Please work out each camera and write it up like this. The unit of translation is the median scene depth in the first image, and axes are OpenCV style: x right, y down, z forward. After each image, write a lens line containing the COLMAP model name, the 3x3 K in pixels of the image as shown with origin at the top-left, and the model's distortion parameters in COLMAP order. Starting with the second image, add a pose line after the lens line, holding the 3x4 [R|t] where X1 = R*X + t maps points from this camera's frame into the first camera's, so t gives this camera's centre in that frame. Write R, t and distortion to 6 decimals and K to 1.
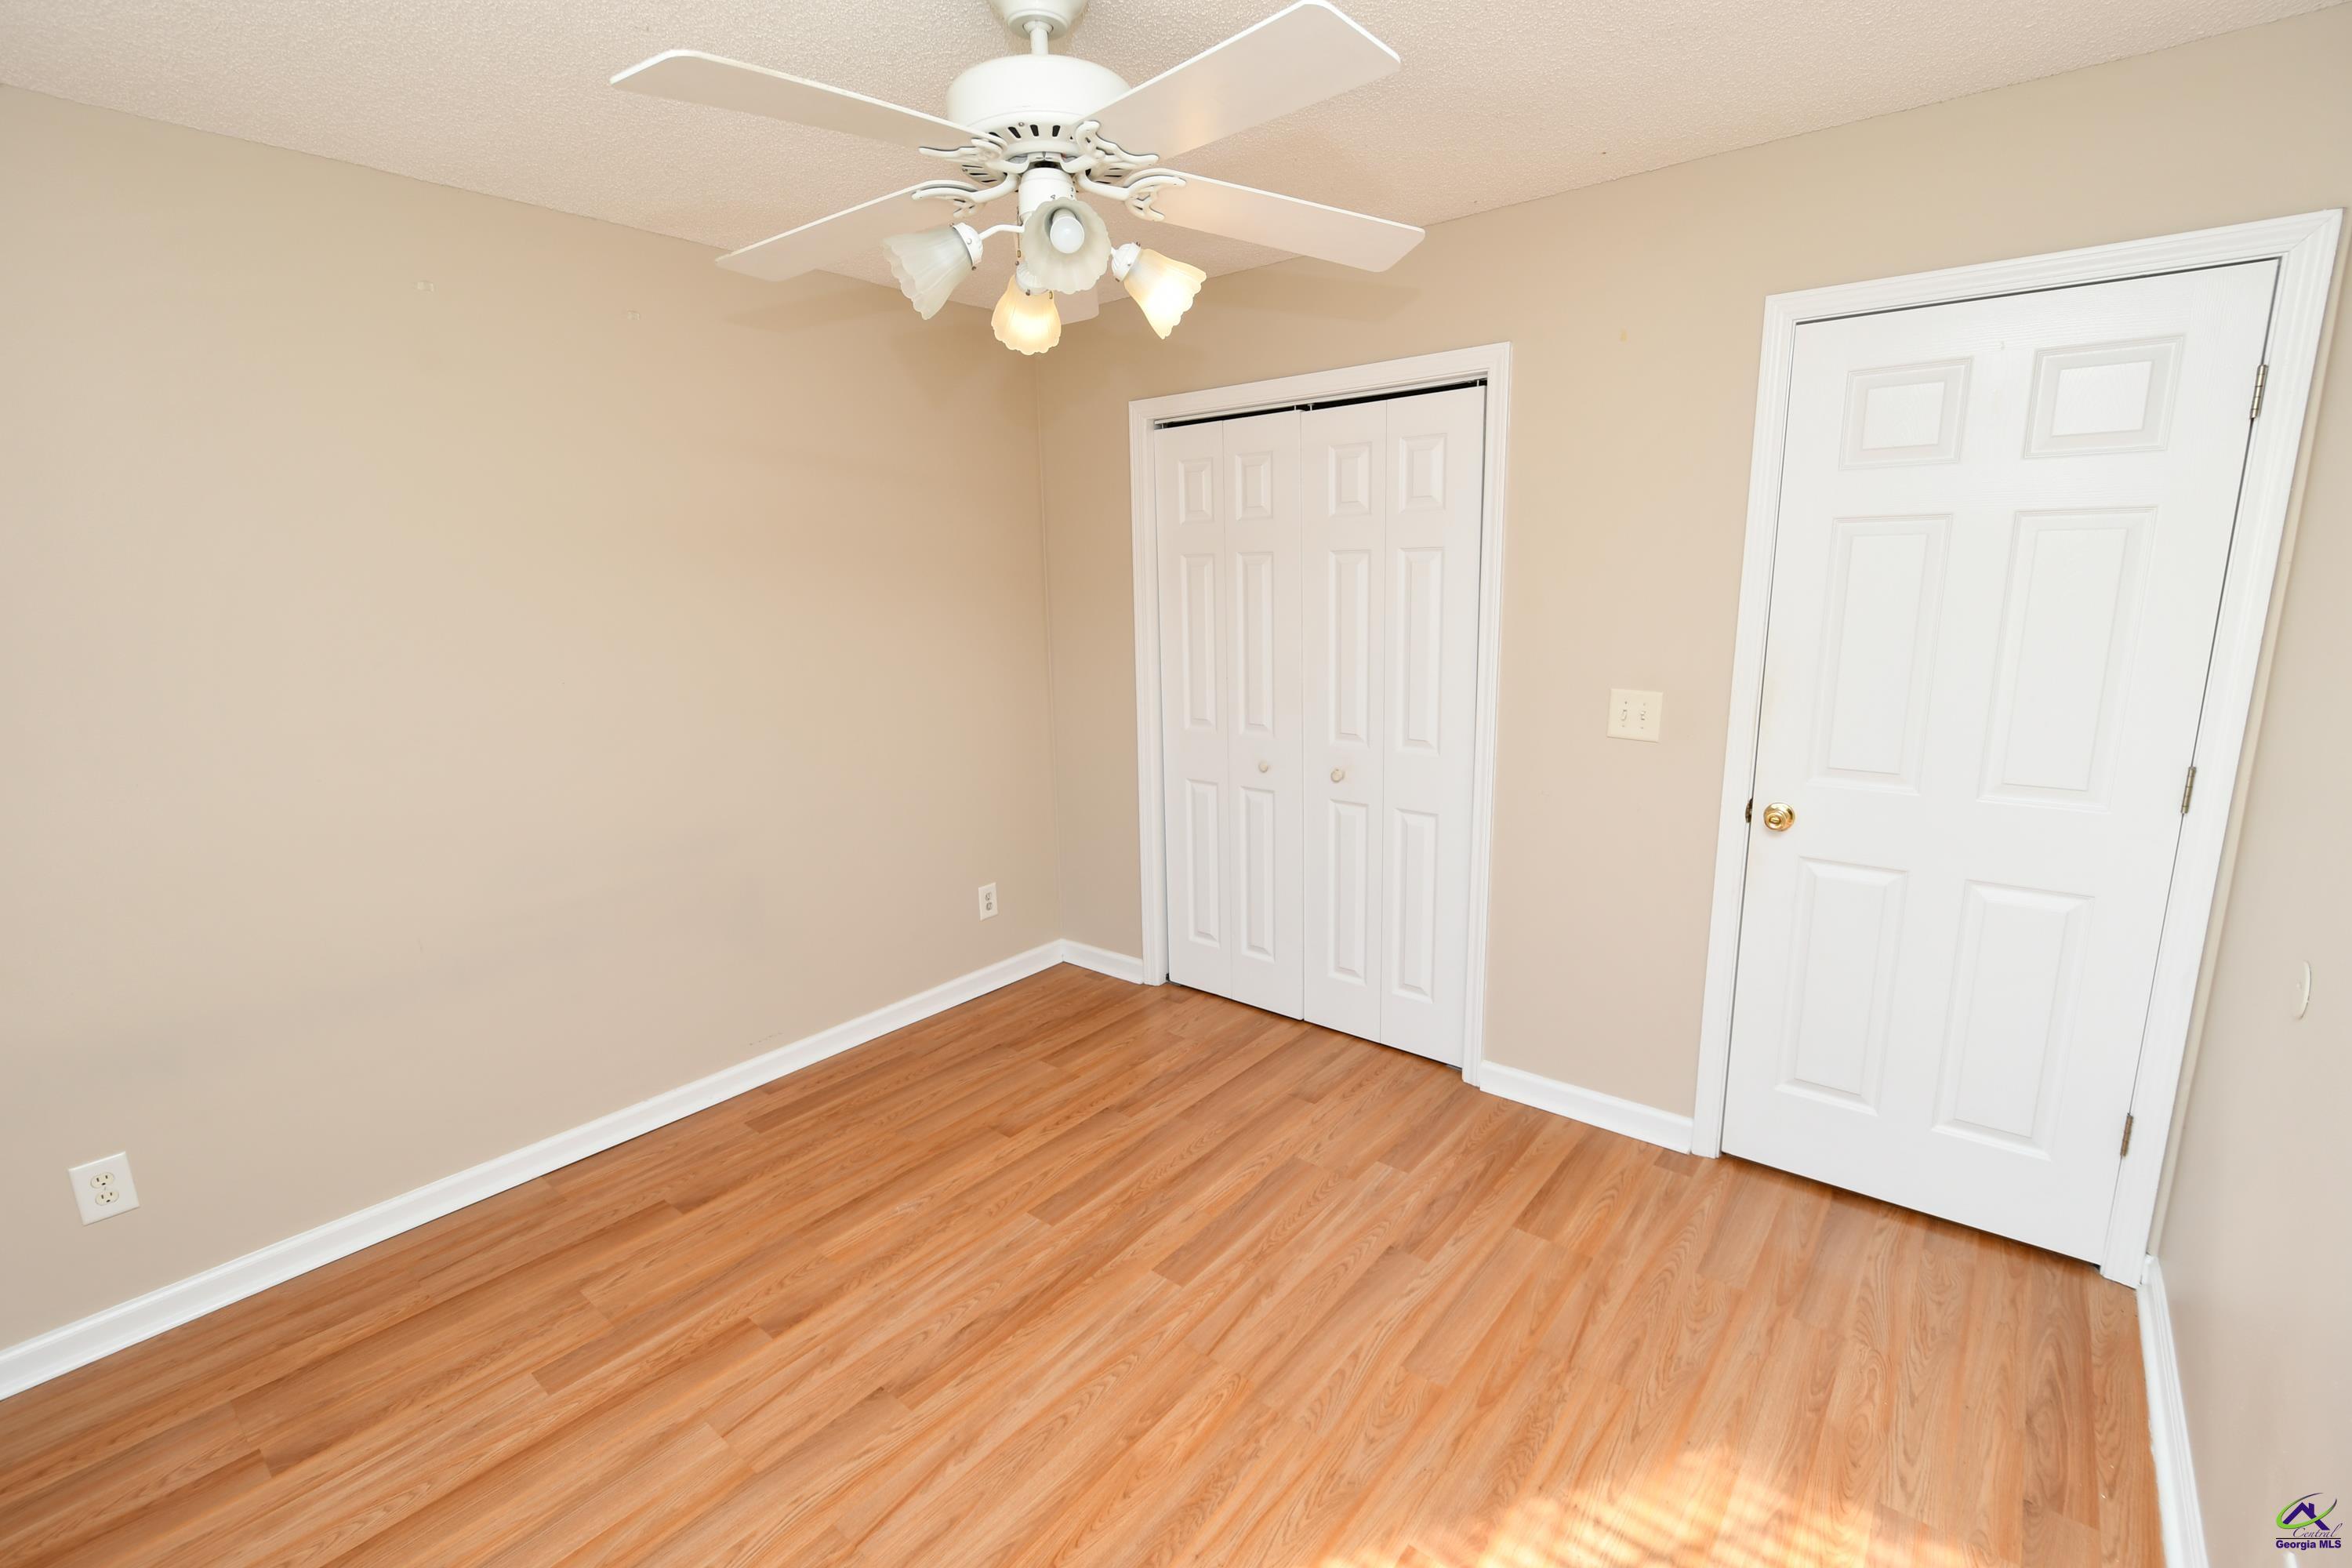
lens RADIAL K [[1034.7, 0, 1192.3], [0, 1034.7, 781.8], [0, 0, 1]] dist [0.014794, -0.015446]
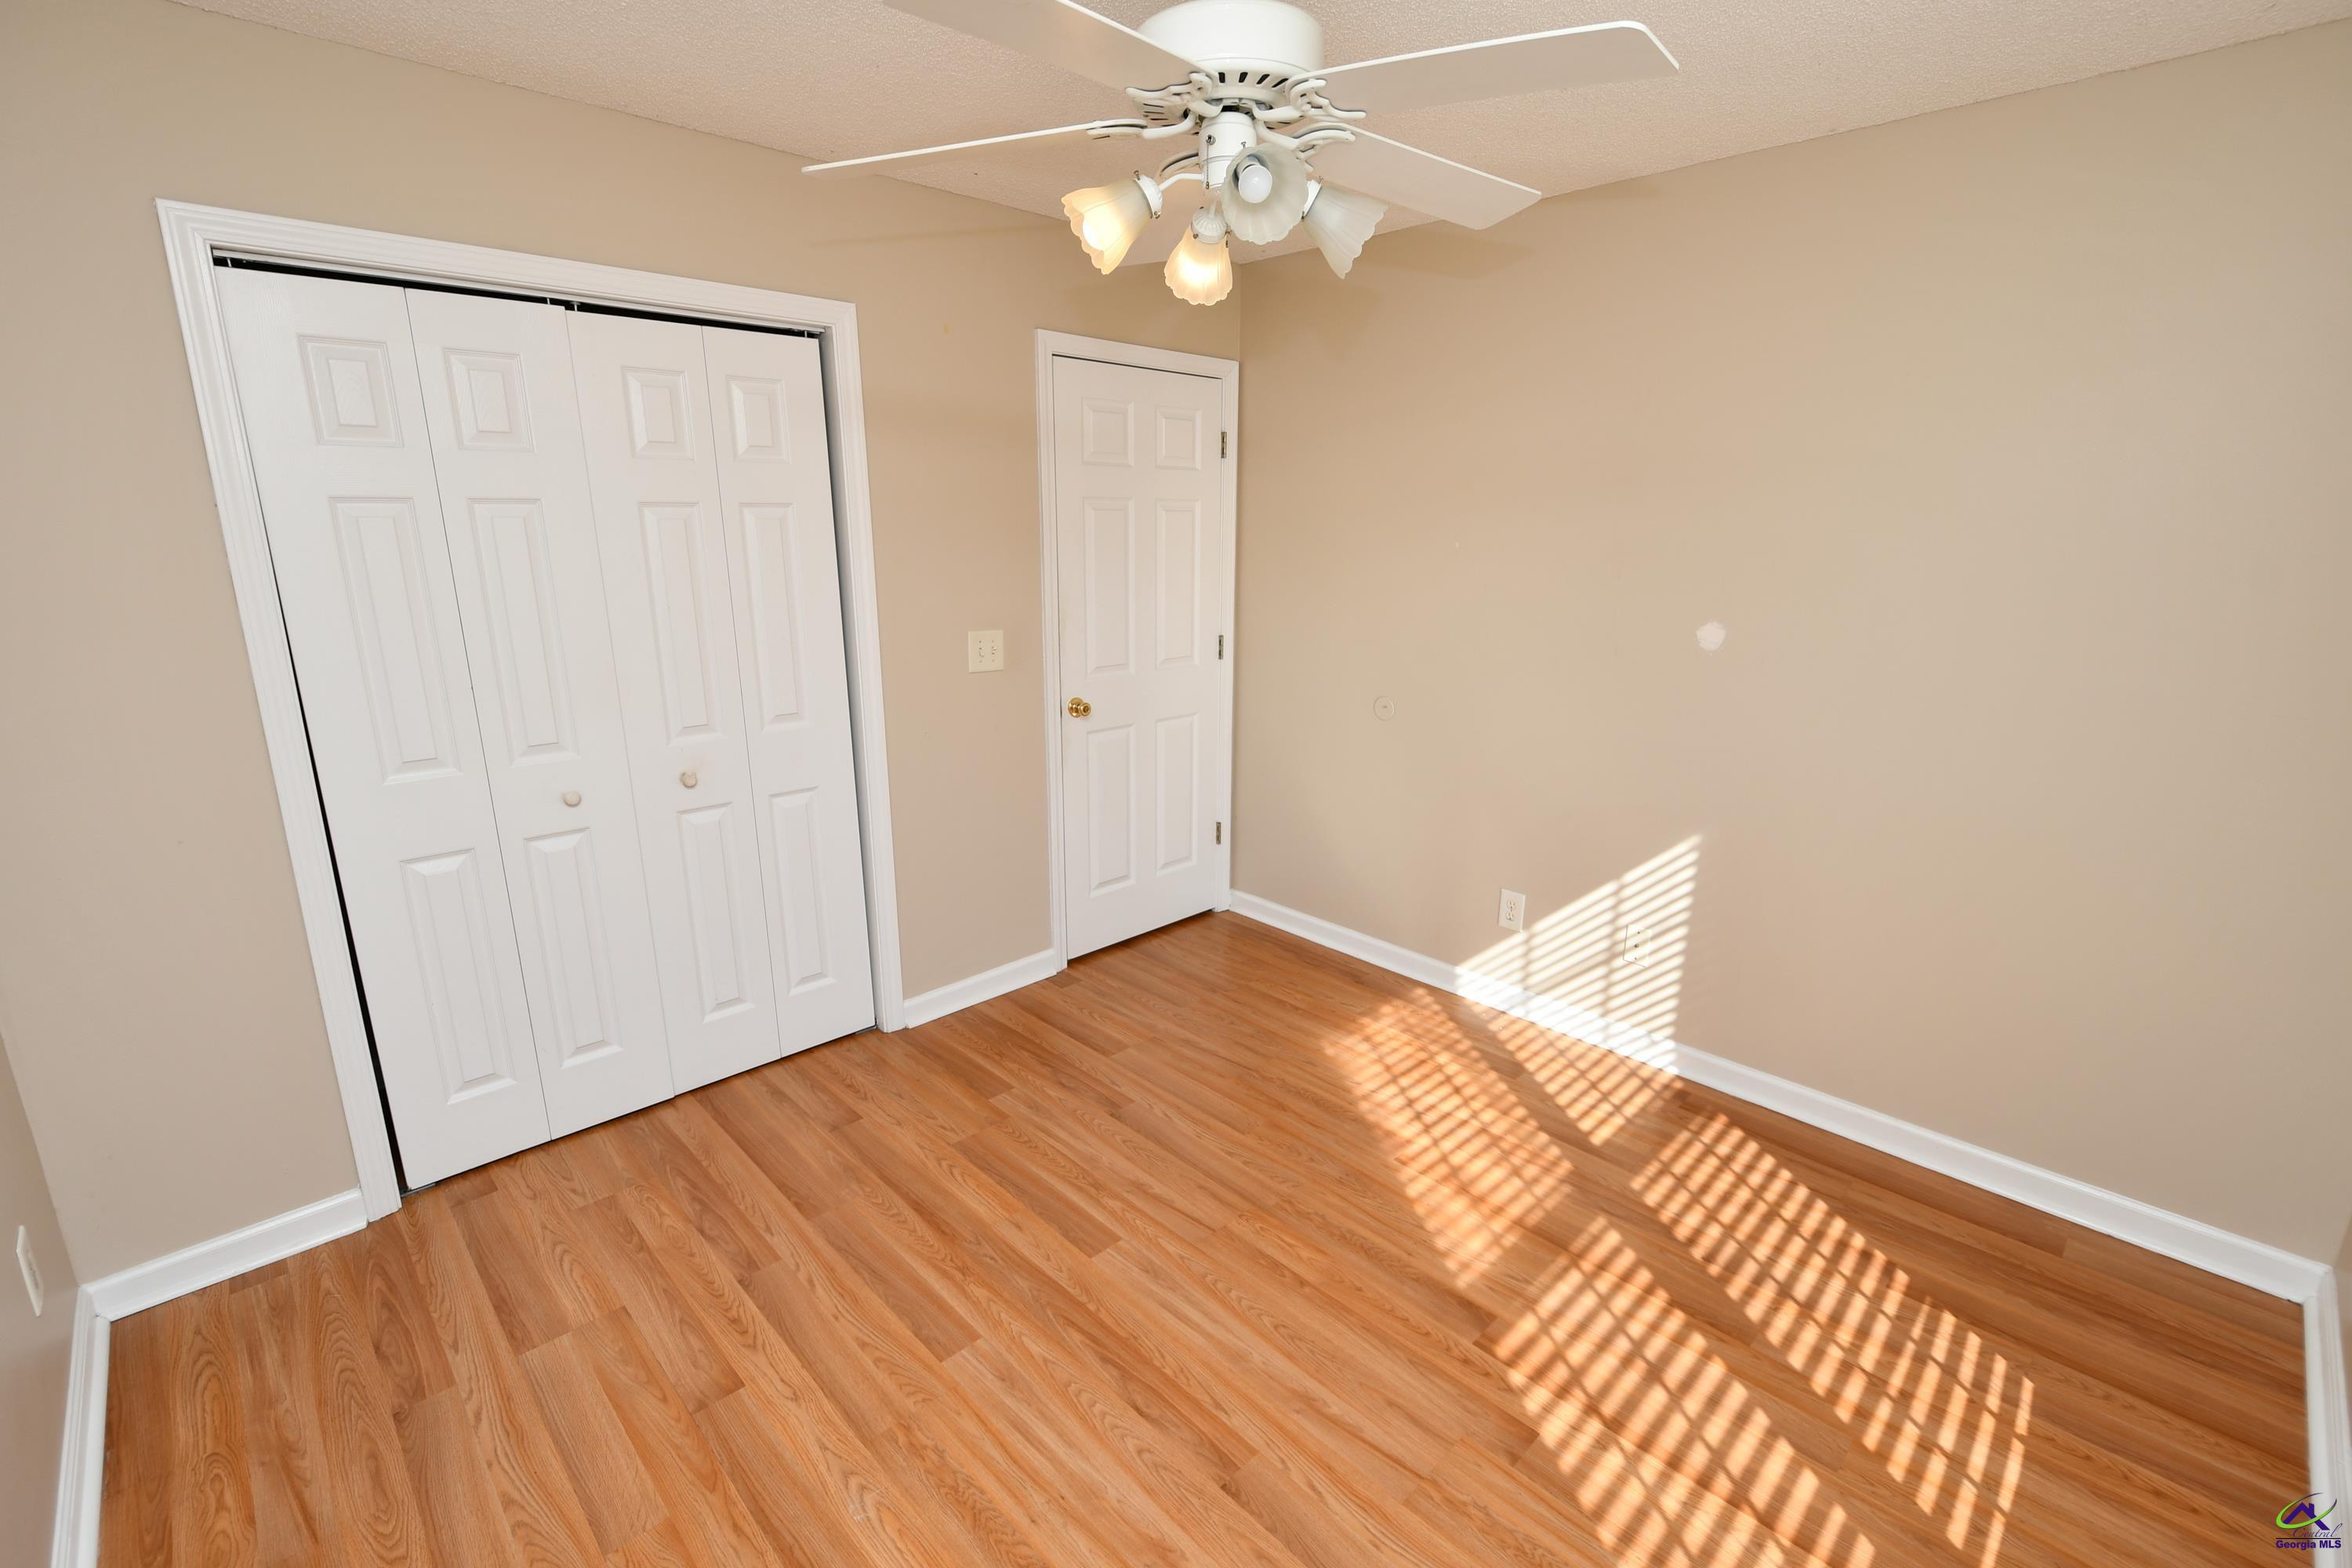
lens RADIAL K [[1028.3, 0, 1191.4], [0, 1028.3, 788.4], [0, 0, 1]] dist [-0.002150, -0.000714]
pose [[0.115116, -0.229245, 0.966538, -0.872992], [0.192496, 0.959710, 0.204699, -0.129071], [-0.974522, 0.162490, 0.154606, 0.707580]]
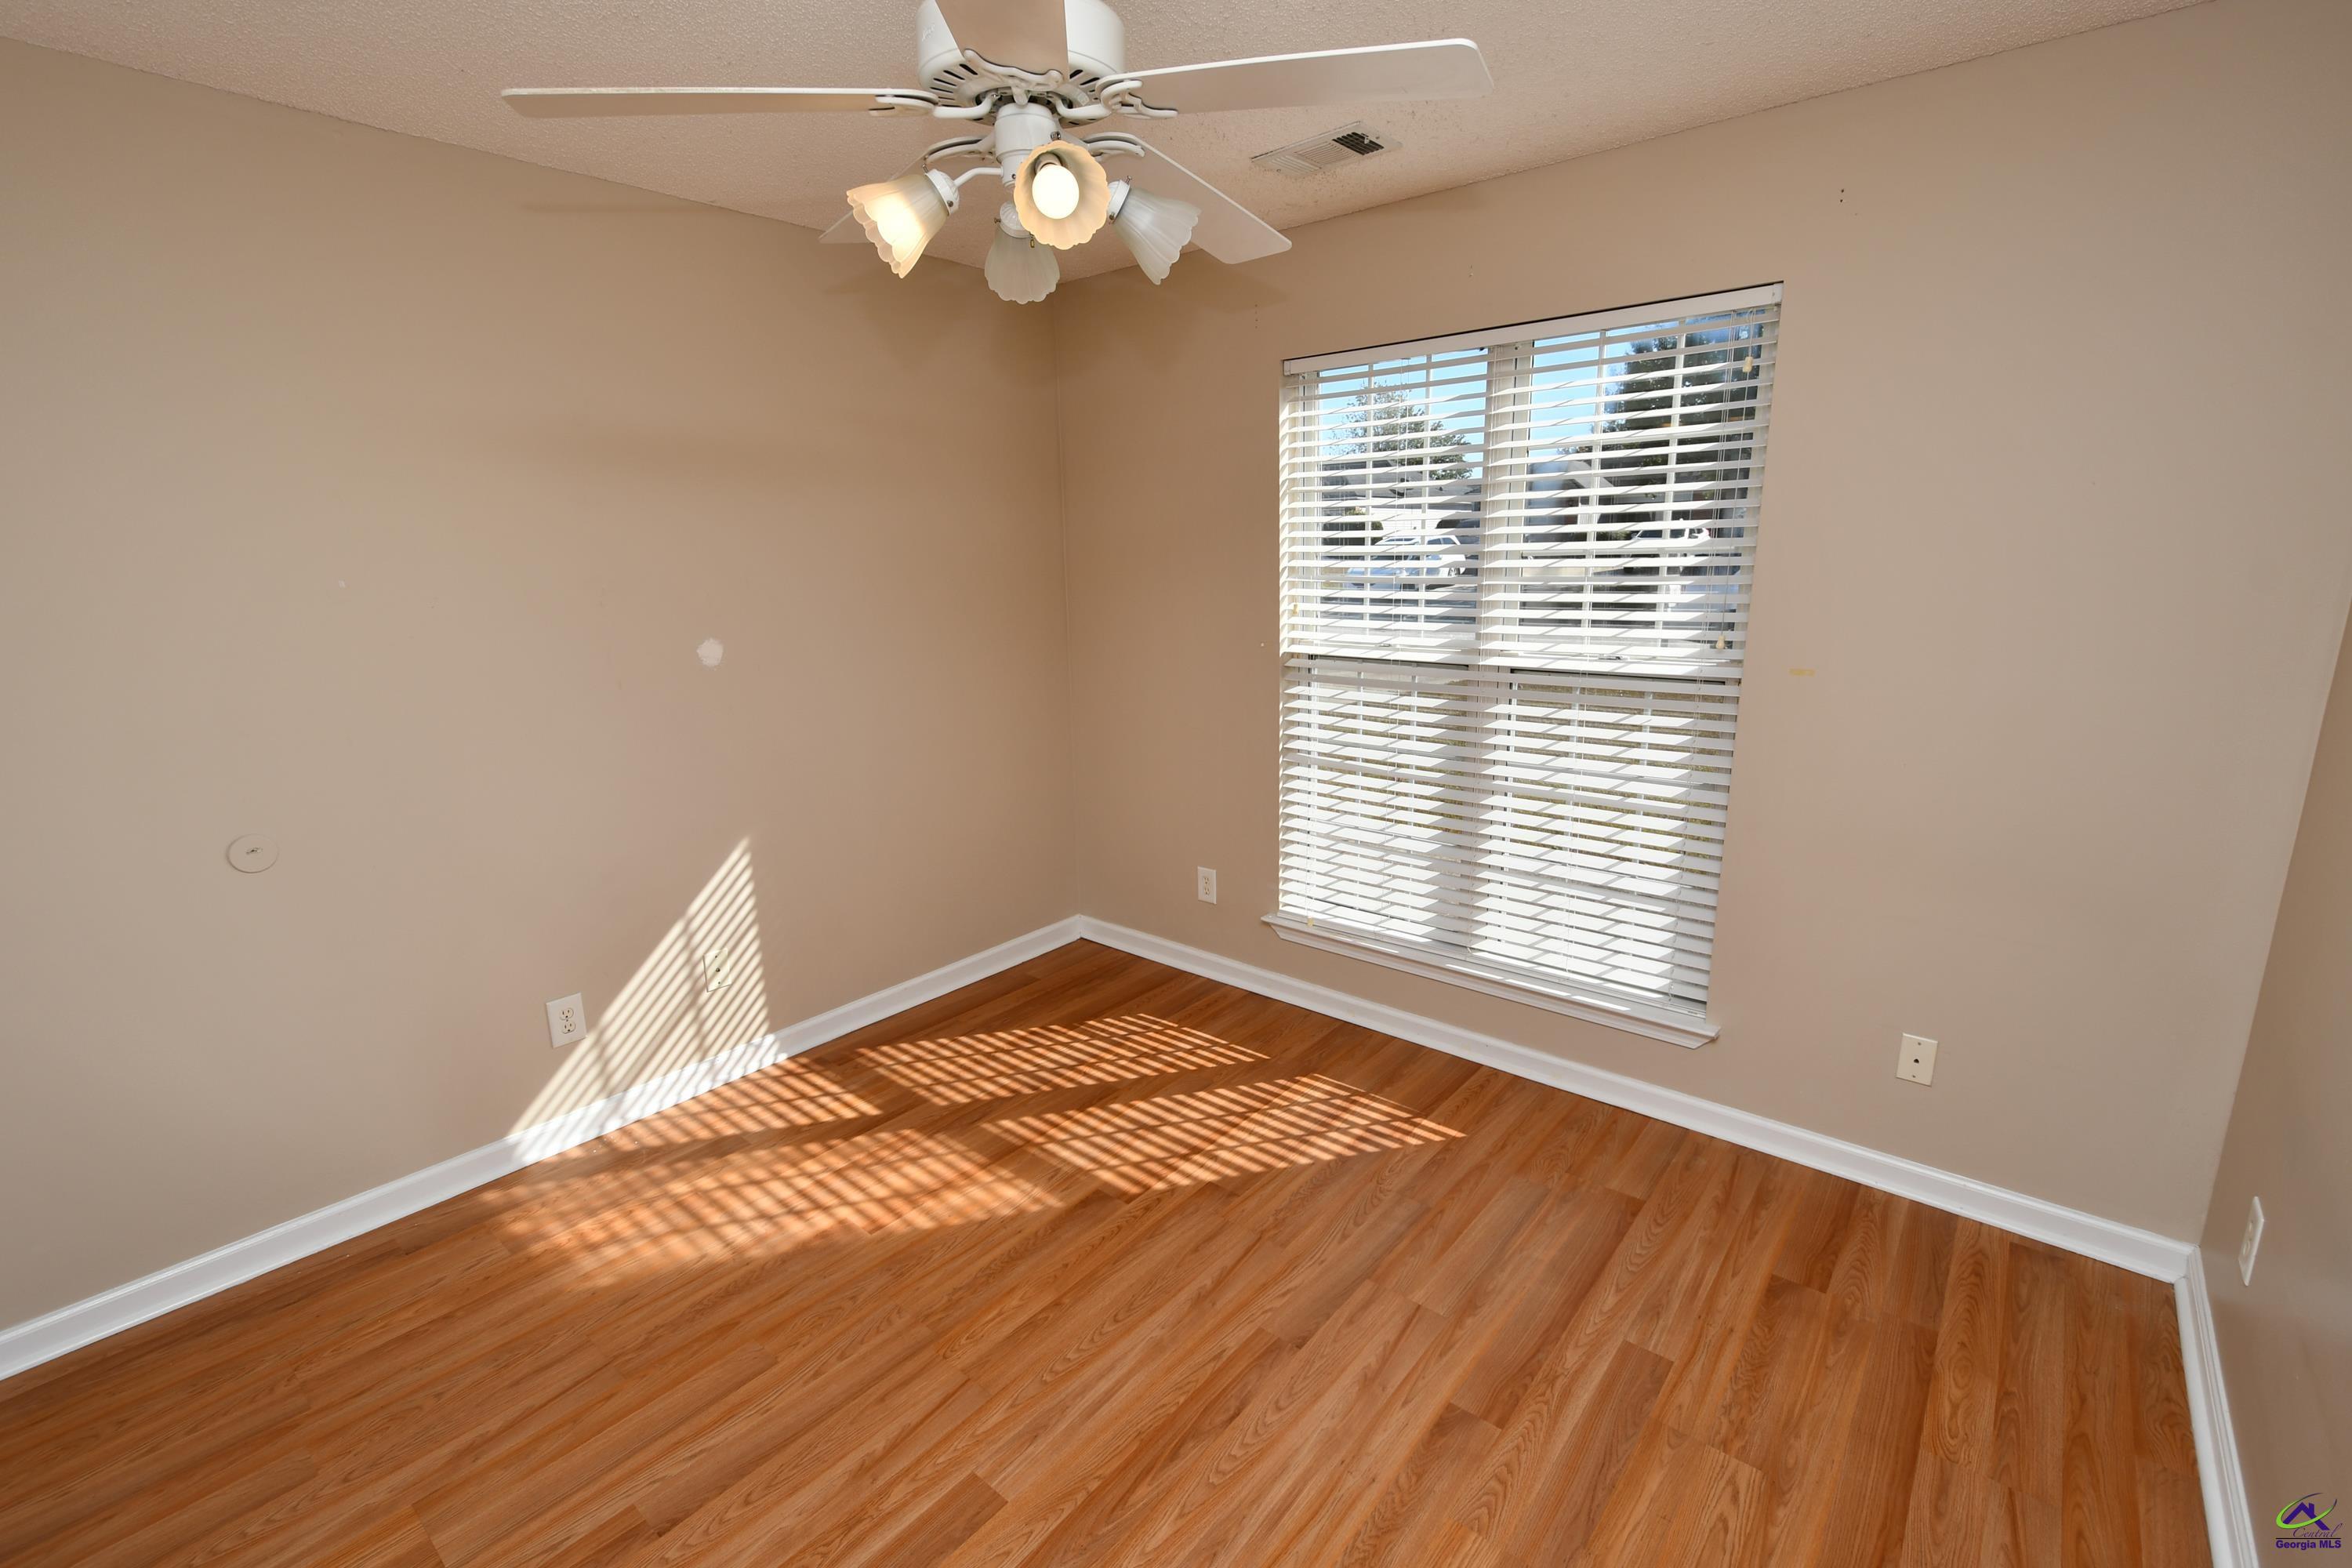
lens RADIAL K [[1028.3, 0, 1191.4], [0, 1028.3, 788.4], [0, 0, 1]] dist [-0.002150, -0.000714]
pose [[-0.999370, 0.031218, 0.016862, -0.202240], [0.035422, 0.905178, 0.423554, -0.298292], [-0.002040, 0.423885, -0.905714, 1.481086]]
